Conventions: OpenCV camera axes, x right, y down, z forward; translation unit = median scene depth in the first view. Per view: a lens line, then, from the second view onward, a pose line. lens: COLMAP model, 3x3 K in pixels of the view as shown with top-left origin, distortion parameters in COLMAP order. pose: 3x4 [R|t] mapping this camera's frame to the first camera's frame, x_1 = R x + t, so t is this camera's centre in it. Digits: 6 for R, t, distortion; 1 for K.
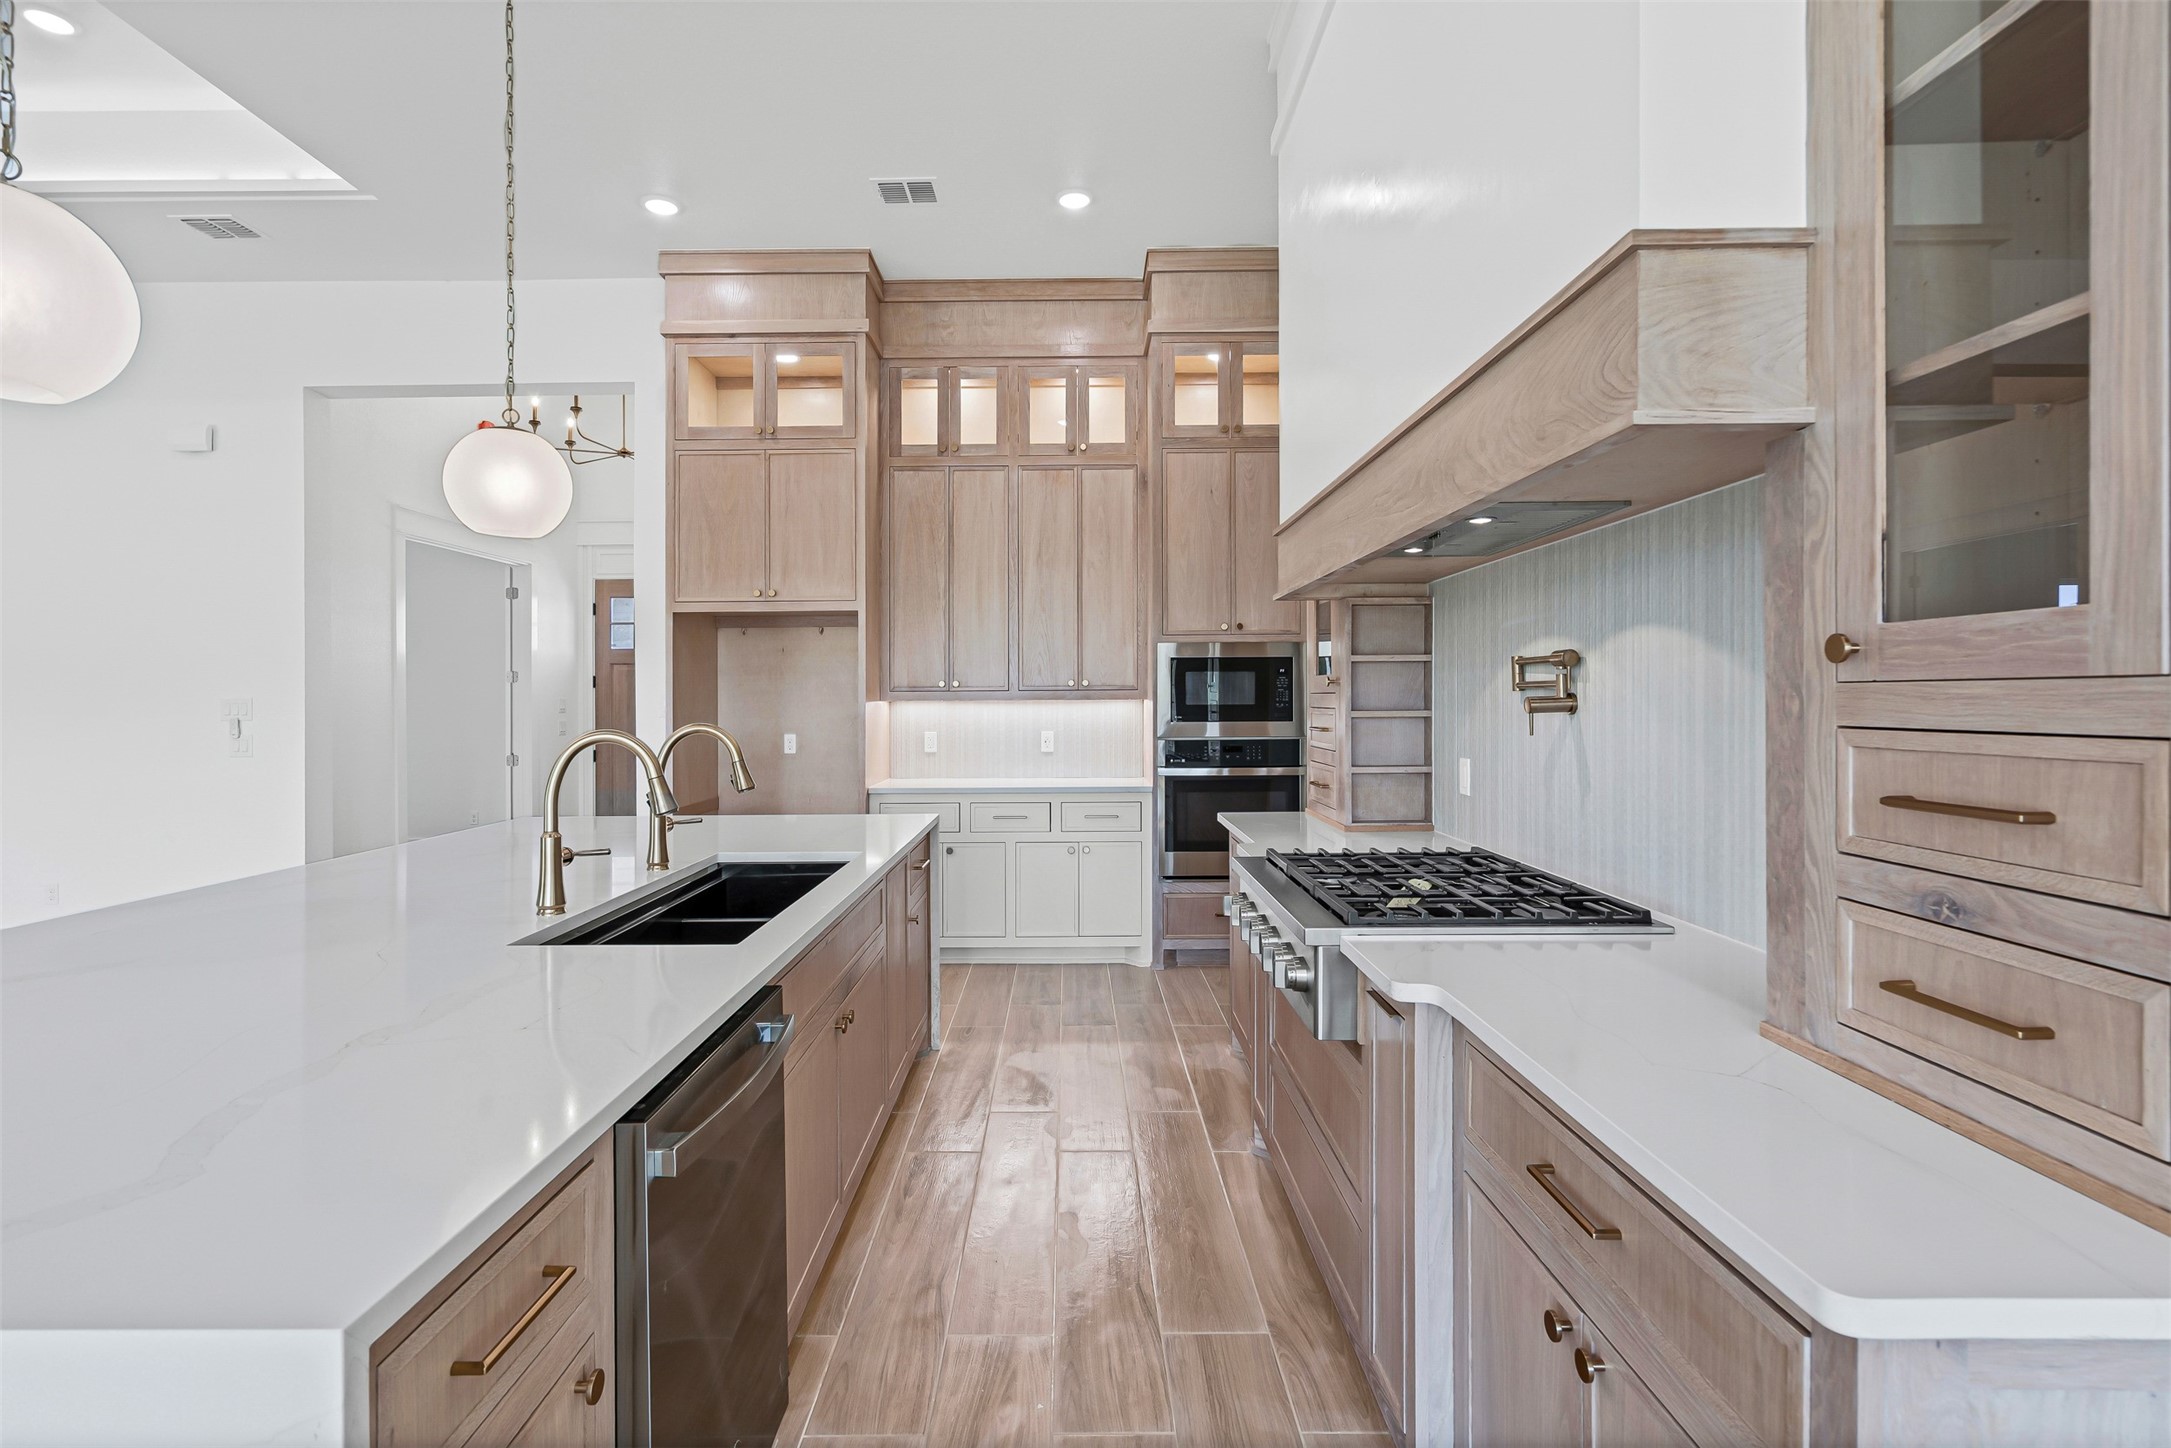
lens RADIAL K [[1029.5, 0, 1068.1], [0, 1029.5, 700.0], [0, 0, 1]] dist [0.000469, 0.000576]
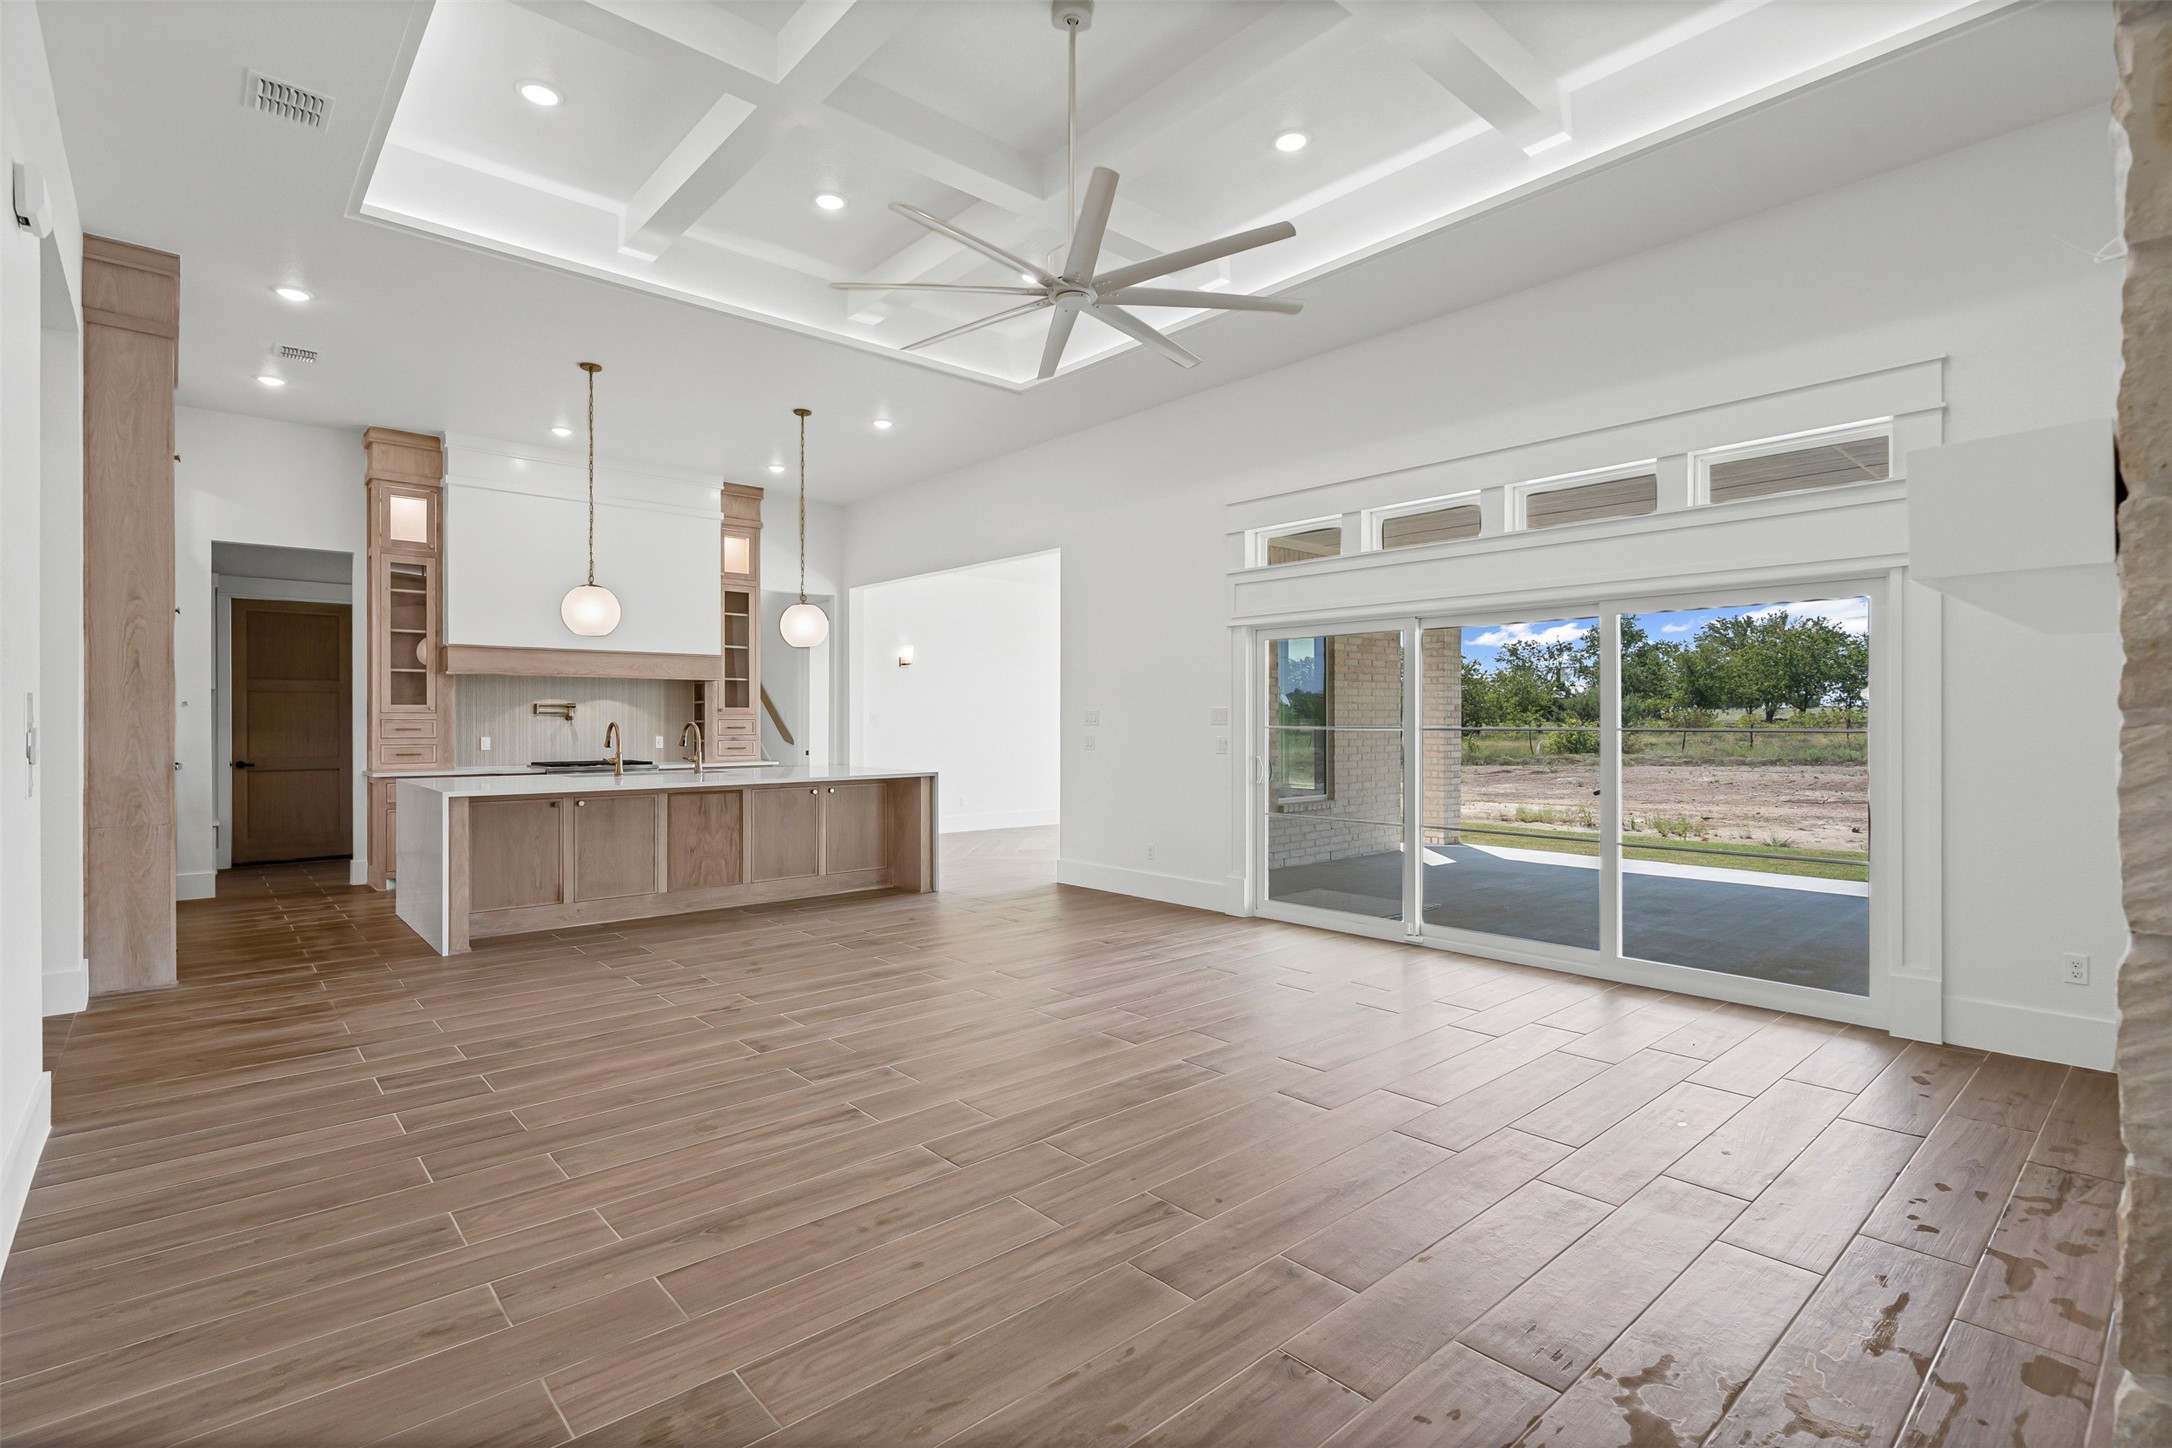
lens RADIAL K [[1025.0, 0, 1076.7], [0, 1025.0, 721.5], [0, 0, 1]] dist [-0.000238, 0.000841]
pose [[-0.662995, 0.008044, 0.748581, -1.841793], [0.007800, 0.999962, -0.003838, 0.024103], [-0.748584, 0.003294, -0.663032, 1.088049]]
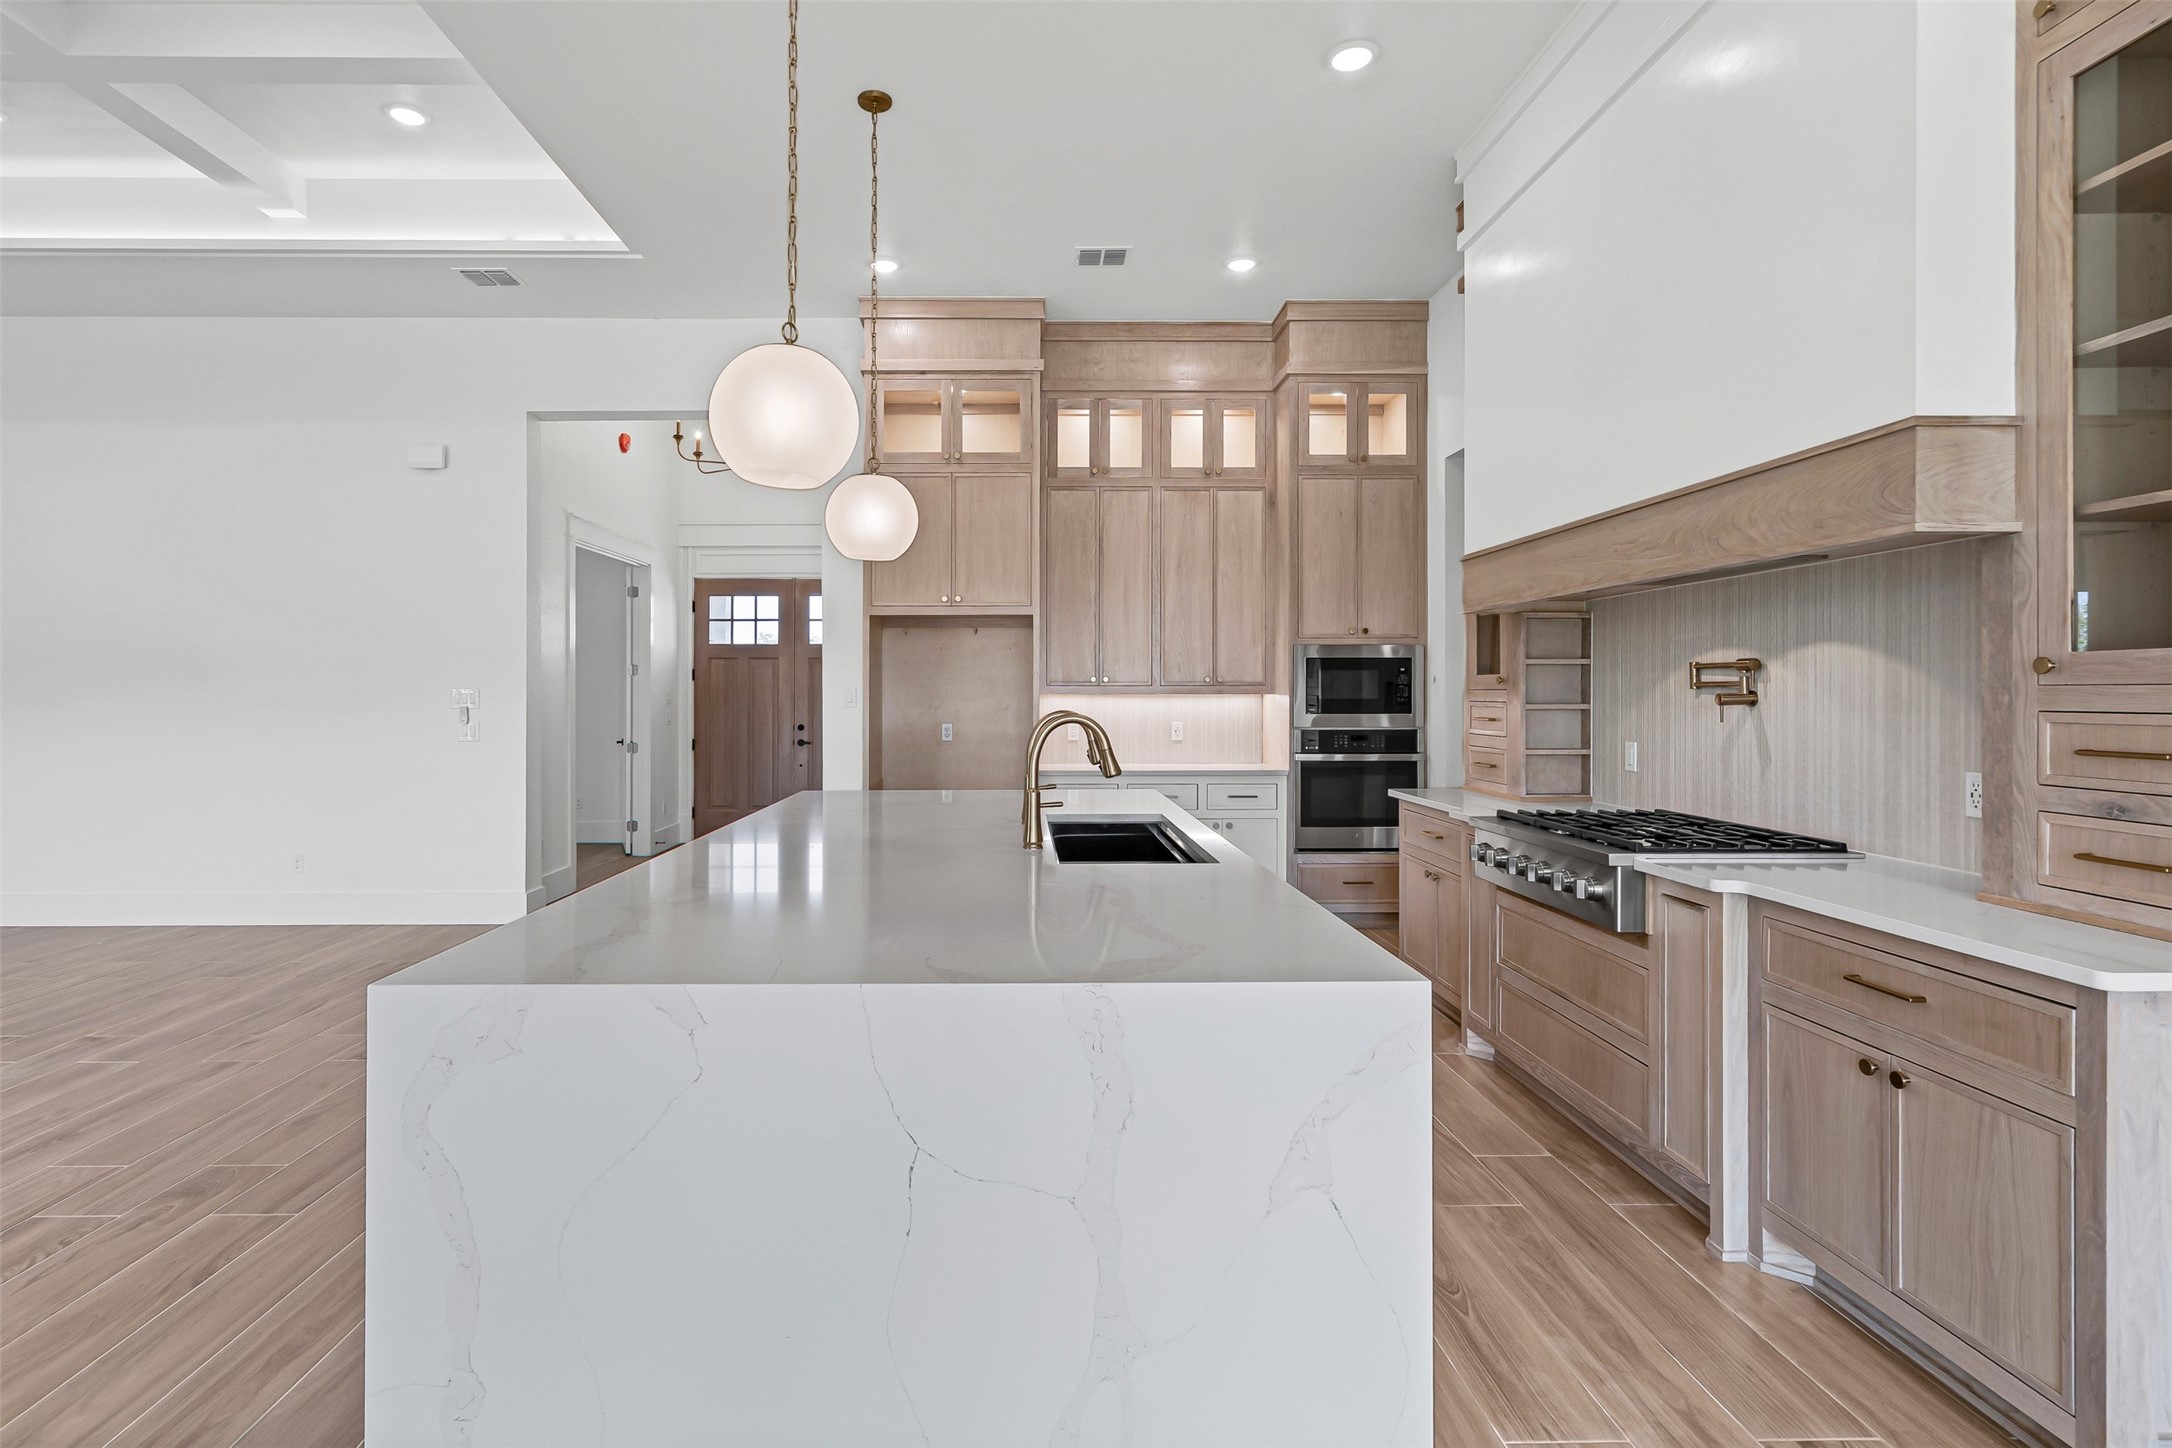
lens RADIAL K [[1060.4, 0, 1027.8], [0, 1060.4, 690.7], [0, 0, 1]] dist [-0.002292, 0.000989]
pose [[0.999879, 0.005949, 0.014357, -0.244703], [-0.005891, 0.999974, -0.004055, 0.002299], [-0.014381, 0.003970, 0.999889, -0.187789]]
